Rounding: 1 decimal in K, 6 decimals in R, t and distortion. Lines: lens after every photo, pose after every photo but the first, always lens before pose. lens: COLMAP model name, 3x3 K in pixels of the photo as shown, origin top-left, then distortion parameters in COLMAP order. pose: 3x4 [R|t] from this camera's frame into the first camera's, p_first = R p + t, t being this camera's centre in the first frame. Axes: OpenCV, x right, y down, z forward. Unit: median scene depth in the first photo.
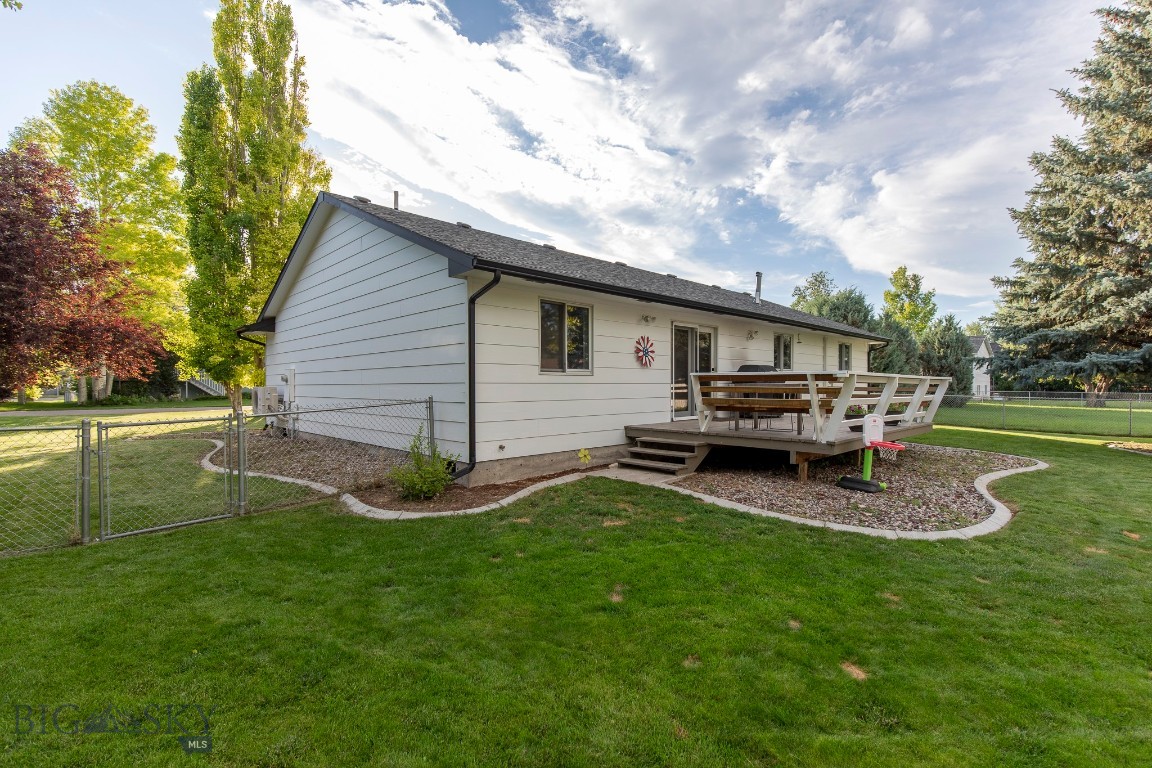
lens RADIAL K [[514.1, 0, 581.3], [0, 514.1, 395.7], [0, 0, 1]] dist [0.009124, -0.000389]
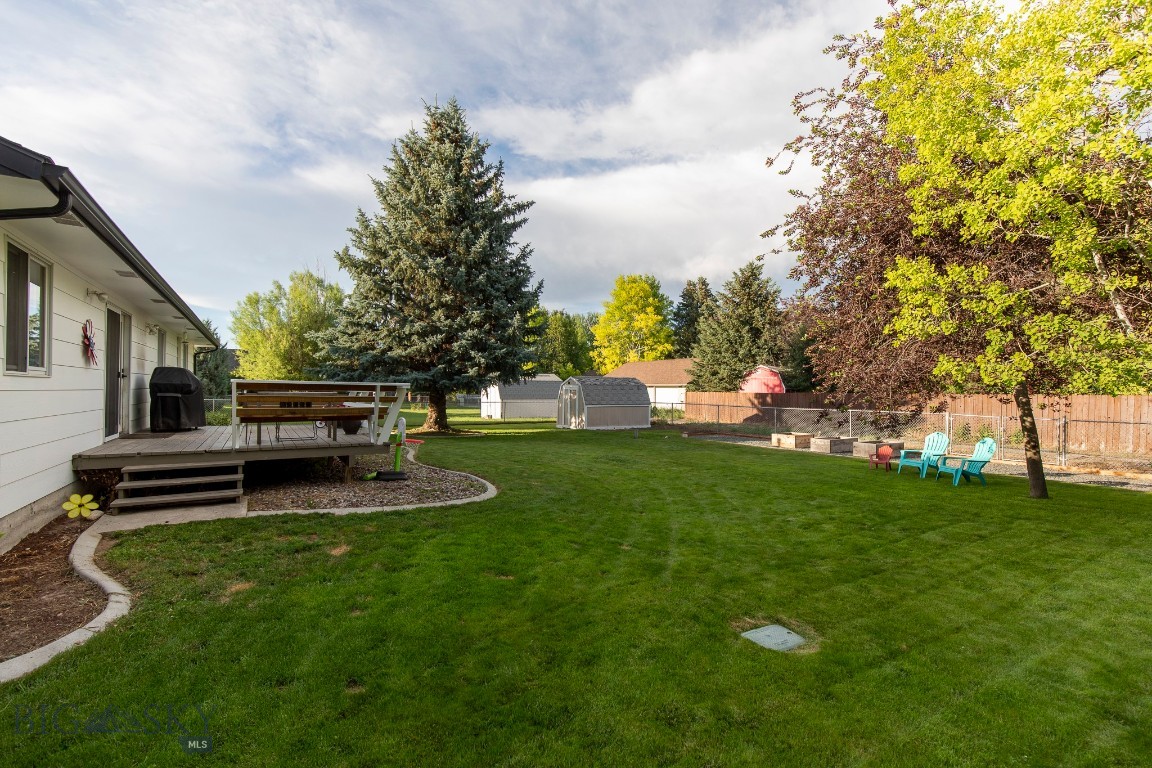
lens RADIAL K [[526.3, 0, 581.3], [0, 526.3, 388.5], [0, 0, 1]] dist [0.016289, 0.000014]
pose [[0.212535, 0.009889, 0.977103, -0.483021], [0.007628, 0.999902, -0.011779, -0.014246], [-0.977124, 0.009957, 0.212439, 0.244612]]
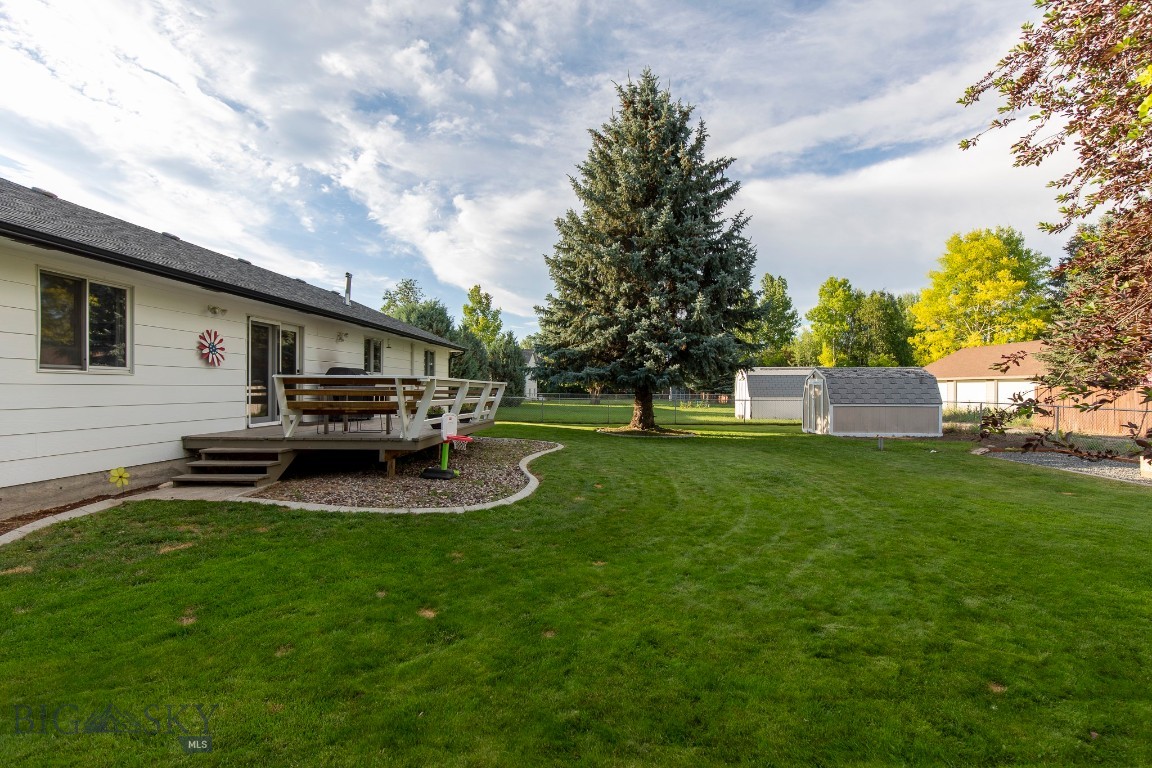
lens RADIAL K [[529.5, 0, 581.9], [0, 529.5, 389.5], [0, 0, 1]] dist [0.012581, -0.001348]
pose [[0.733065, 0.002525, 0.680154, -0.028578], [0.009396, 0.999860, -0.013839, 0.001033], [-0.680093, 0.016536, 0.732939, -0.076610]]
